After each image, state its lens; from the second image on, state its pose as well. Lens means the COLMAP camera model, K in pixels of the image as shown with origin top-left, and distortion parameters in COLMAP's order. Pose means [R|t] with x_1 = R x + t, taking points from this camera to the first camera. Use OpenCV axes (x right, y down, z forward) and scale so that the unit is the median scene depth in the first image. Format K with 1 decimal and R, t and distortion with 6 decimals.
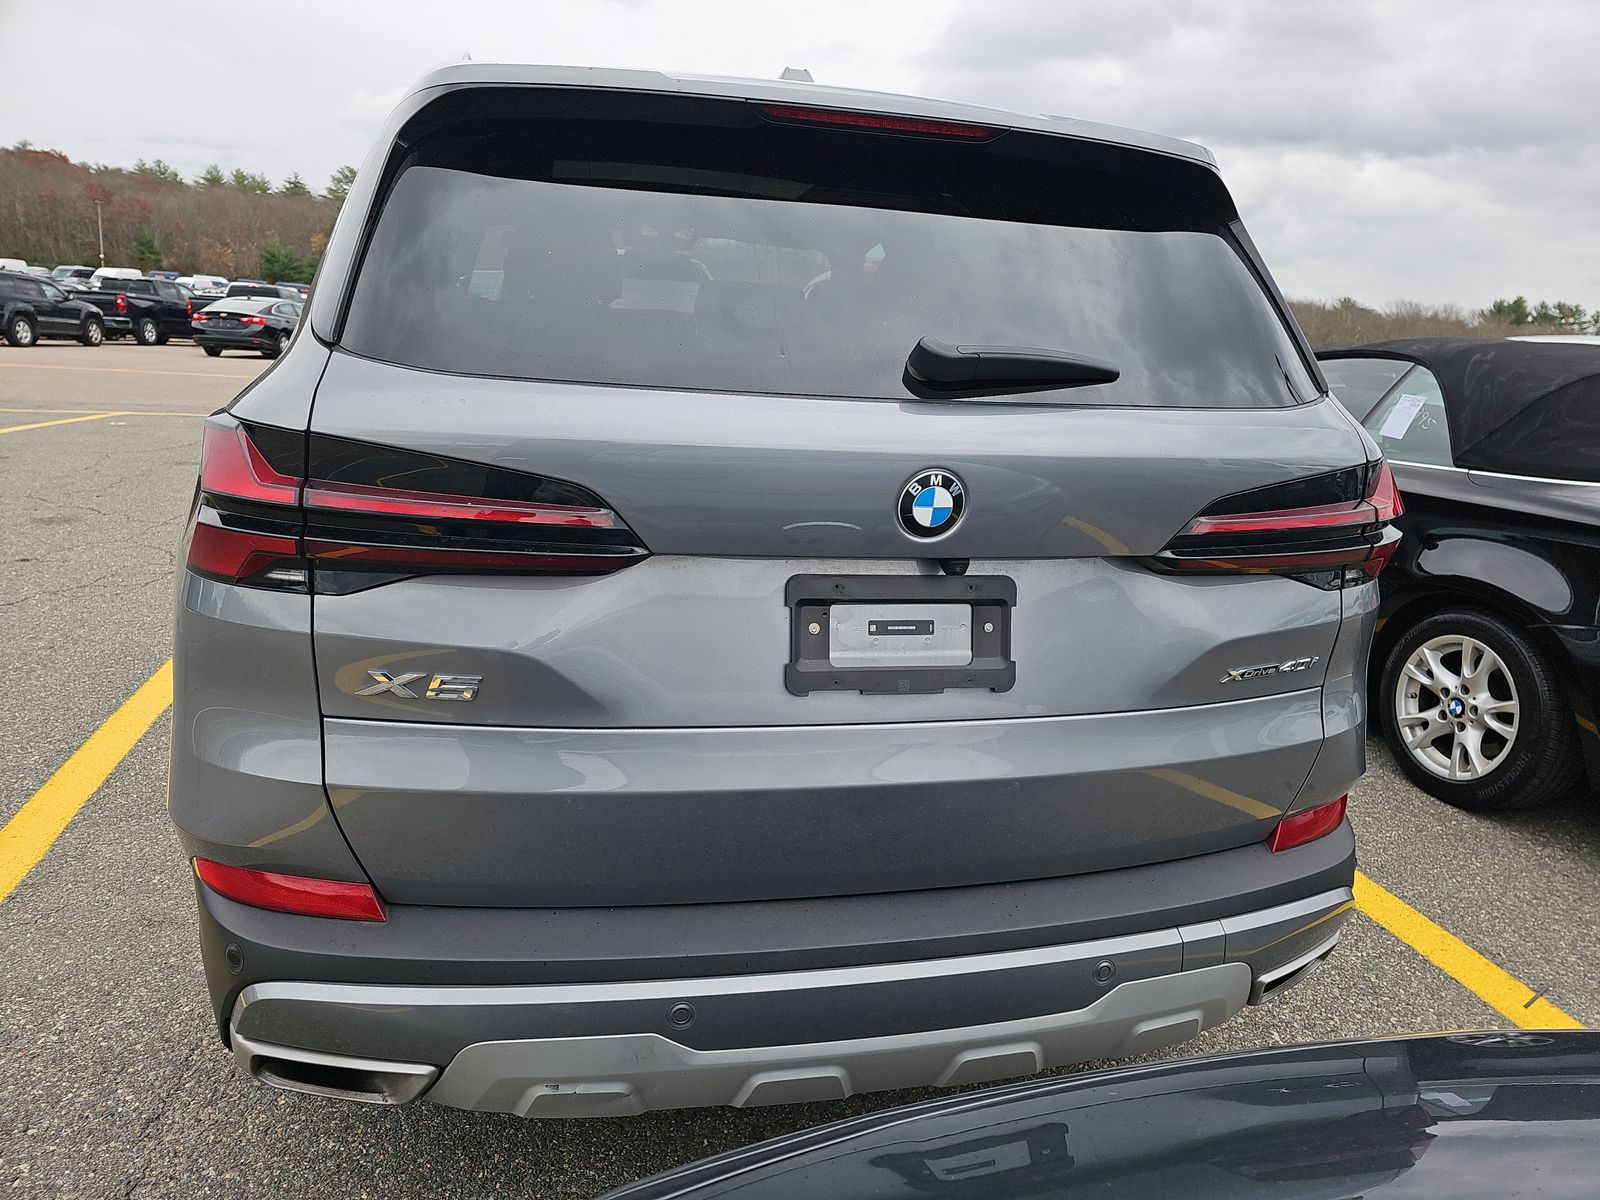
lens RADIAL K [[1094.3, 0, 800.0], [0, 1094.3, 600.0], [0, 0, 1]] dist [0.063304, -0.067043]
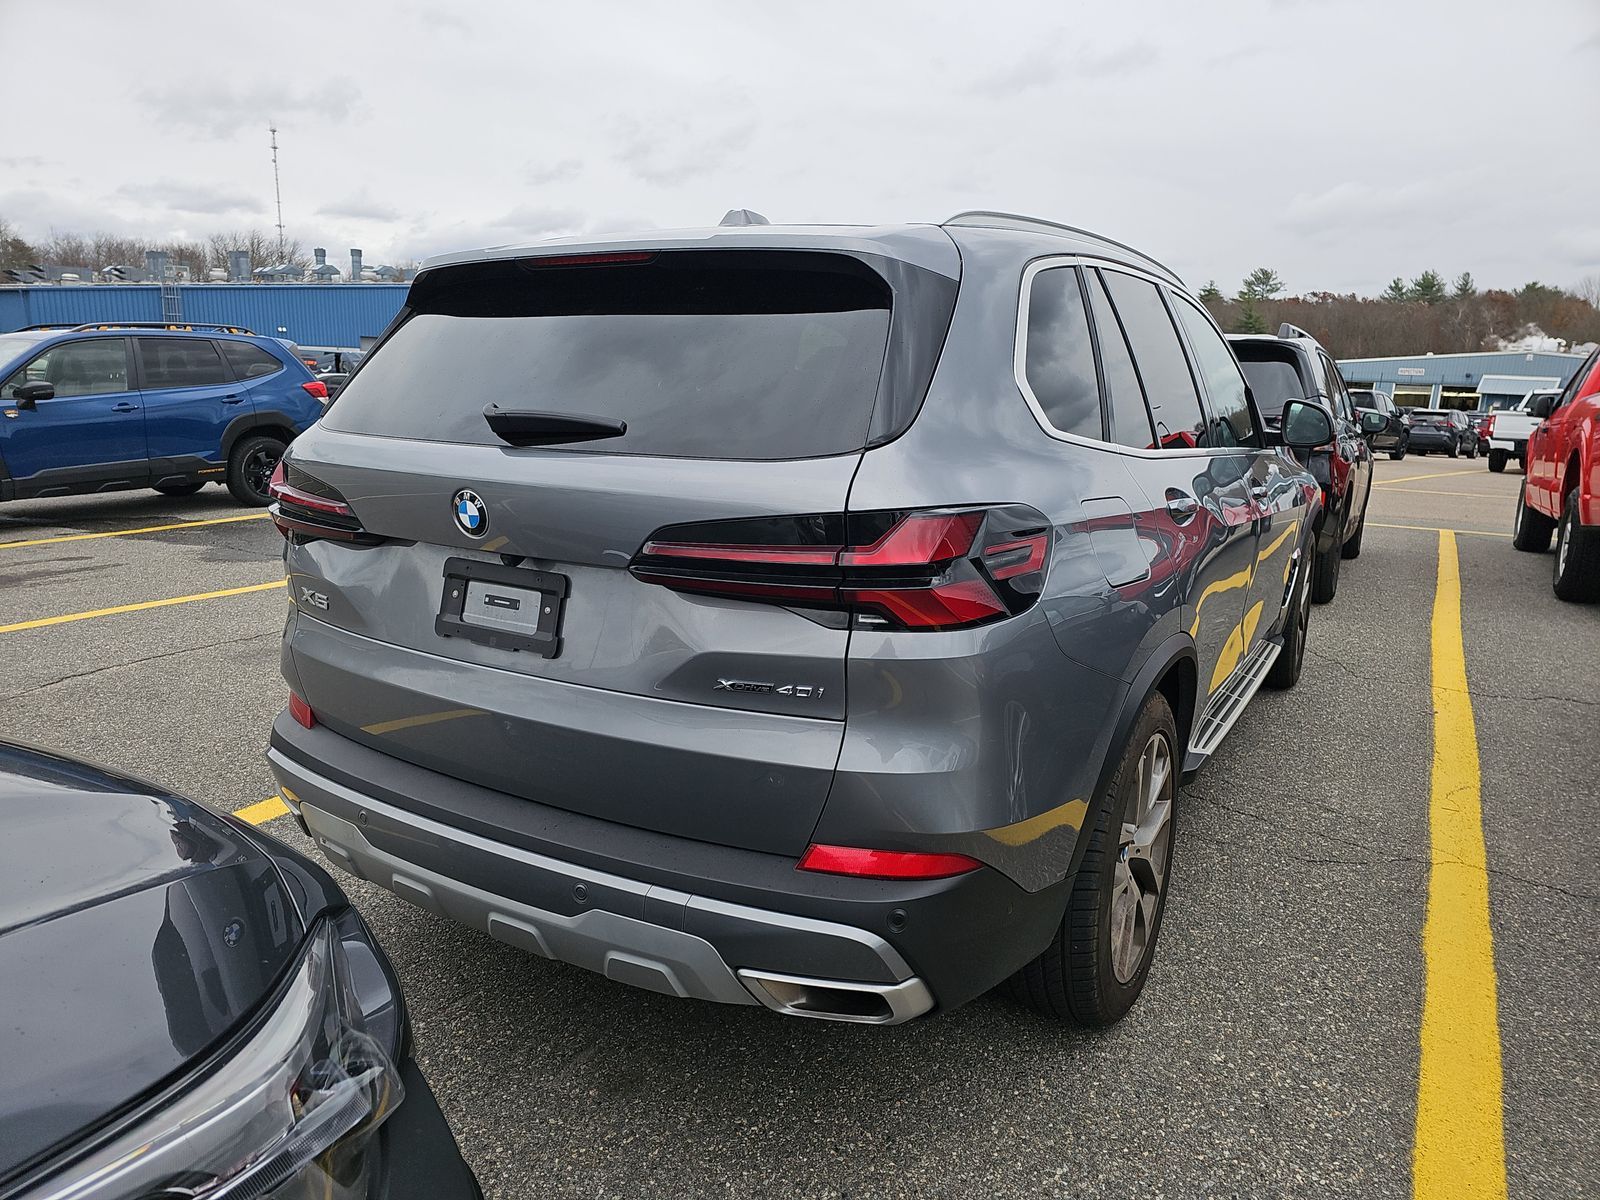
lens RADIAL K [[1081.1, 0, 800.0], [0, 1081.1, 600.0], [0, 0, 1]] dist [0.114626, -0.076520]
pose [[0.715082, 0.101991, -0.691560, 1.330751], [-0.159066, 0.987087, -0.018901, -0.012375], [0.680702, 0.123520, 0.722072, 0.222840]]
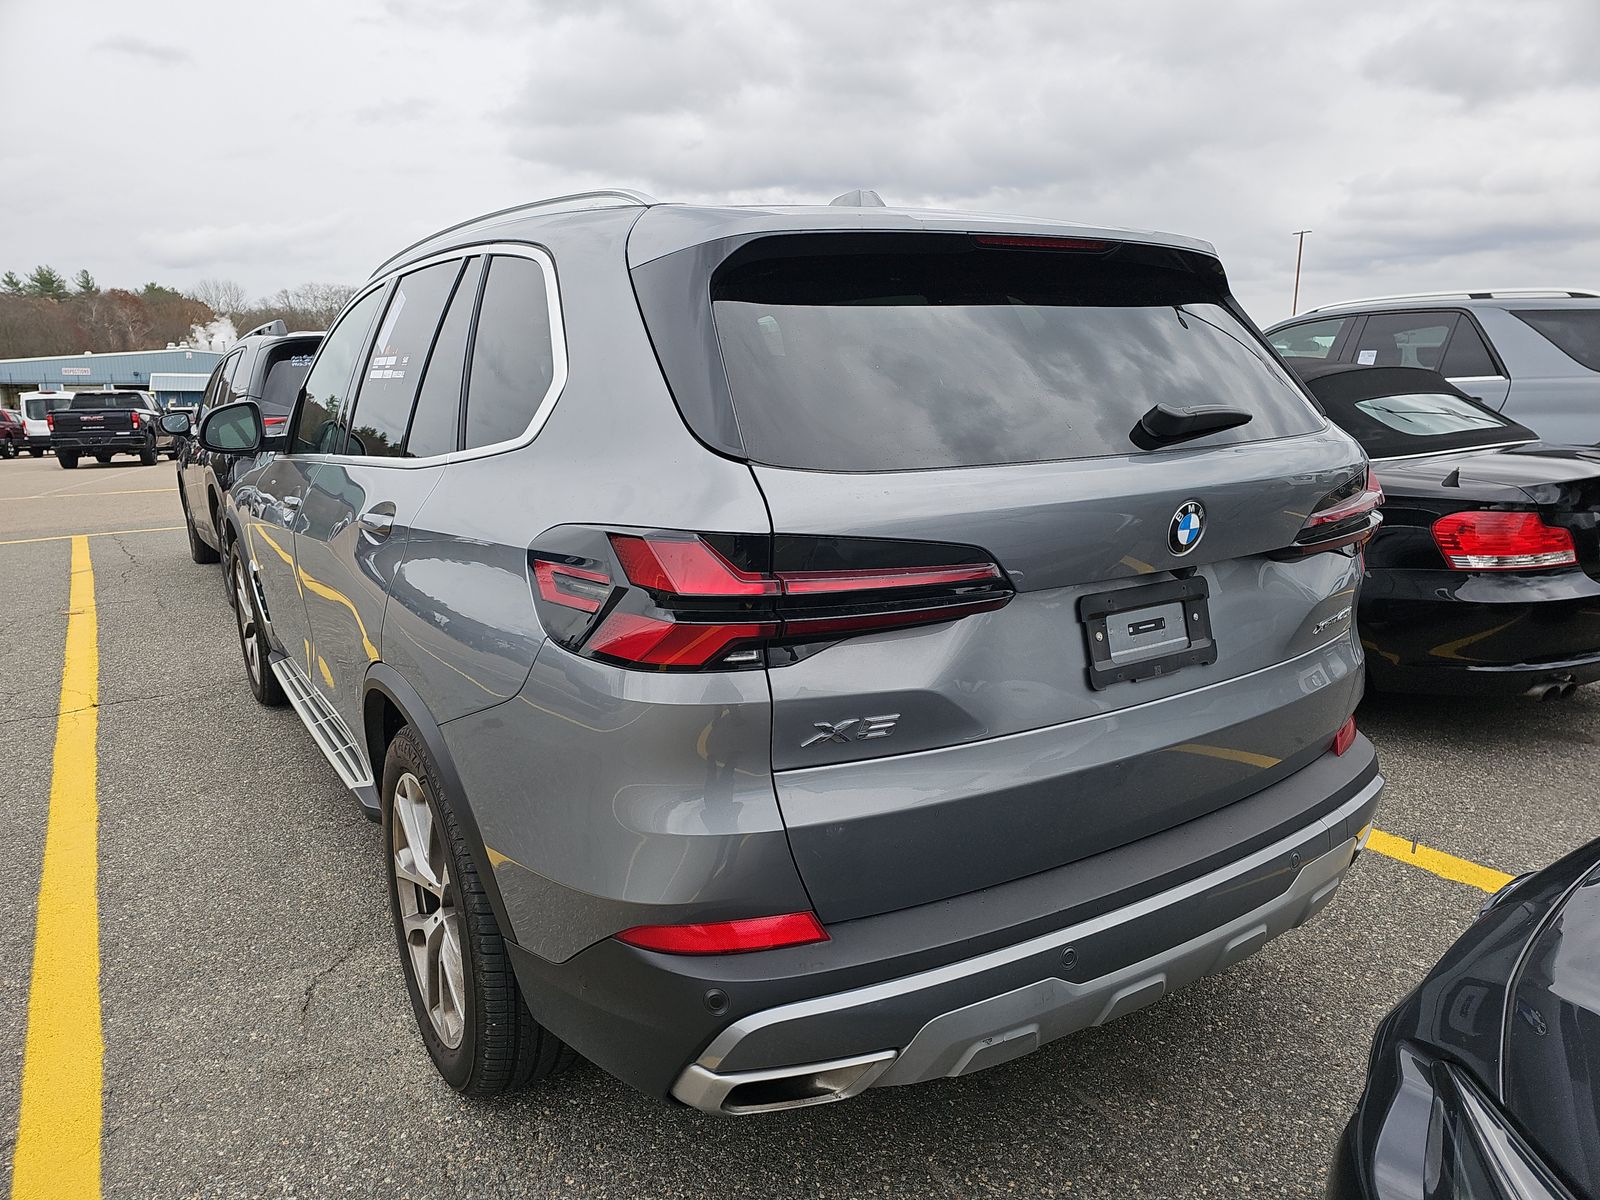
lens RADIAL K [[1118.2, 0, 800.0], [0, 1118.2, 600.0], [0, 0, 1]] dist [0.001682, 0.000178]
pose [[0.941238, -0.144436, 0.305301, -0.672055], [0.157569, 0.987331, -0.018684, -0.043928], [-0.298735, 0.065692, 0.952073, -0.129502]]
